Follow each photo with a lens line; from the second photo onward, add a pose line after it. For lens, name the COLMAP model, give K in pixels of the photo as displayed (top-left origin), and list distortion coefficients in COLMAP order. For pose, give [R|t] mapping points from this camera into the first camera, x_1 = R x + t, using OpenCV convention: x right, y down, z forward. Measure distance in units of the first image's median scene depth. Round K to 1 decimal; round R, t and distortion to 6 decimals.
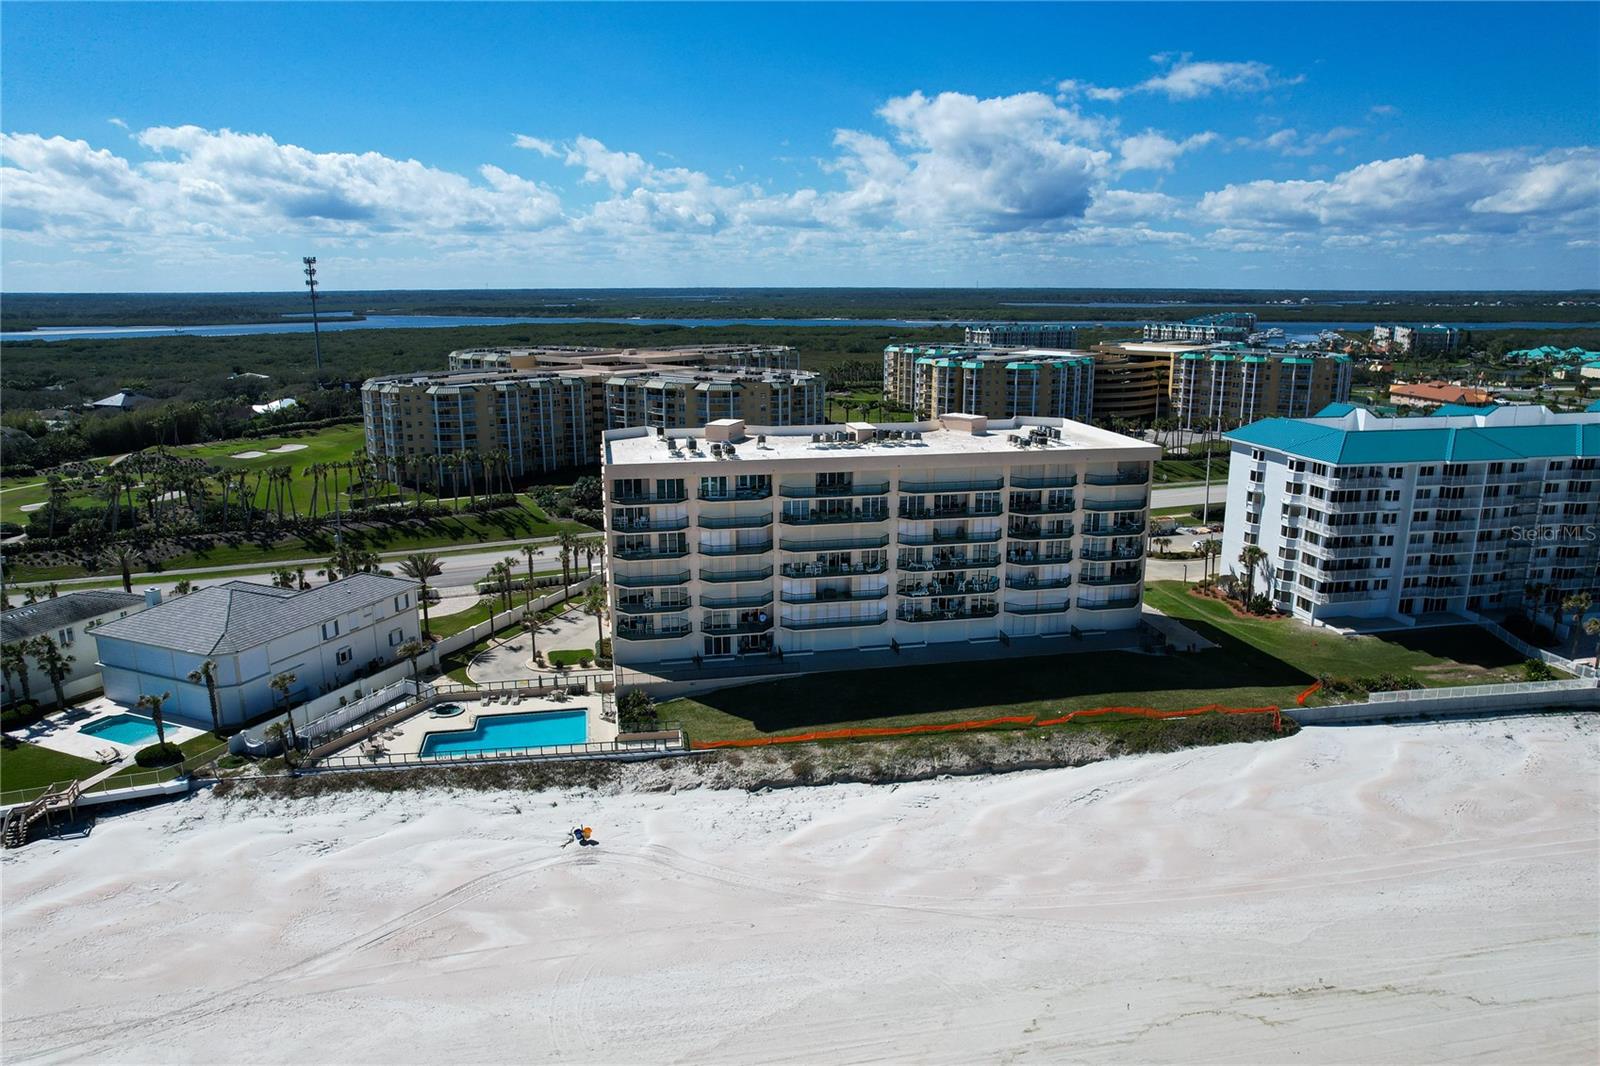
lens RADIAL K [[1026.0, 0, 800.0], [0, 1026.0, 533.0], [0, 0, 1]] dist [-0.077773, 0.076436]
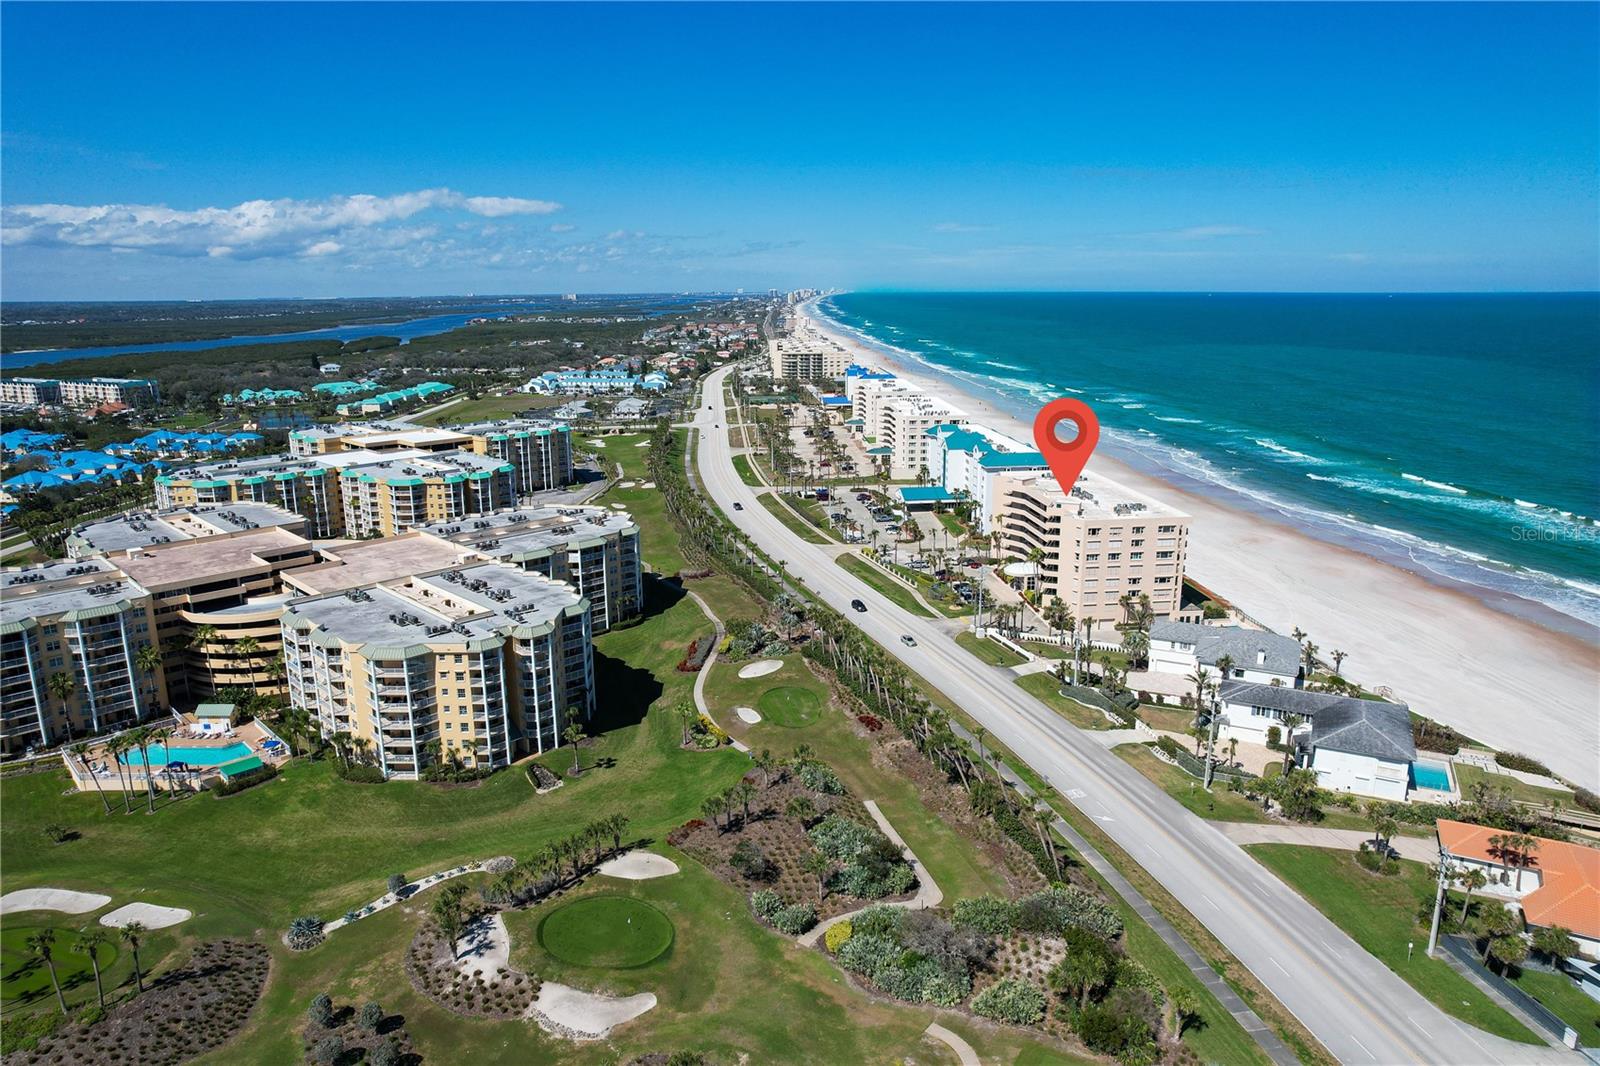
lens RADIAL K [[1026.0, 0, 800.0], [0, 1026.0, 533.0], [0, 0, 1]] dist [-0.077773, 0.076436]
pose [[0.080313, -0.230528, 0.969746, -2.130137], [0.241574, 0.948386, 0.205443, -0.612510], [-0.967053, 0.217765, 0.131857, 1.370652]]
